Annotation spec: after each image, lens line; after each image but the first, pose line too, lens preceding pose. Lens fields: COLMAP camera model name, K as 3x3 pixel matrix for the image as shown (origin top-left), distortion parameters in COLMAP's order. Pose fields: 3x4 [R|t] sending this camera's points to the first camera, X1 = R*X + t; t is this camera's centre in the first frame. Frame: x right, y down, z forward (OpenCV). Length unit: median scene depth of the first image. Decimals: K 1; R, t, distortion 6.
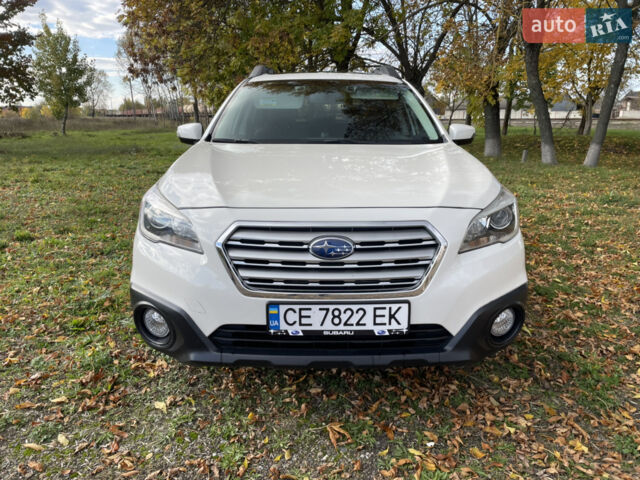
lens RADIAL K [[491.6, 0, 330.9], [0, 491.6, 242.6], [0, 0, 1]] dist [0.074859, -0.096728]
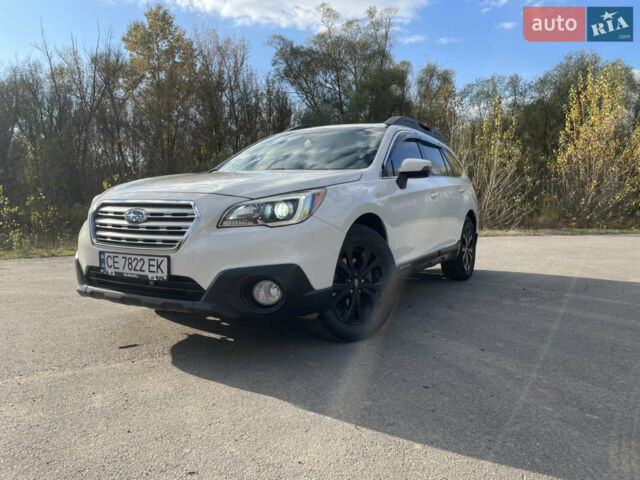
lens RADIAL K [[491.6, 0, 330.9], [0, 491.6, 242.6], [0, 0, 1]] dist [0.074859, -0.096728]
pose [[0.869052, 0.048419, -0.492346, 1.227800], [-0.128906, 0.982984, -0.130865, 0.203350], [0.477632, 0.177195, 0.860506, 0.020784]]
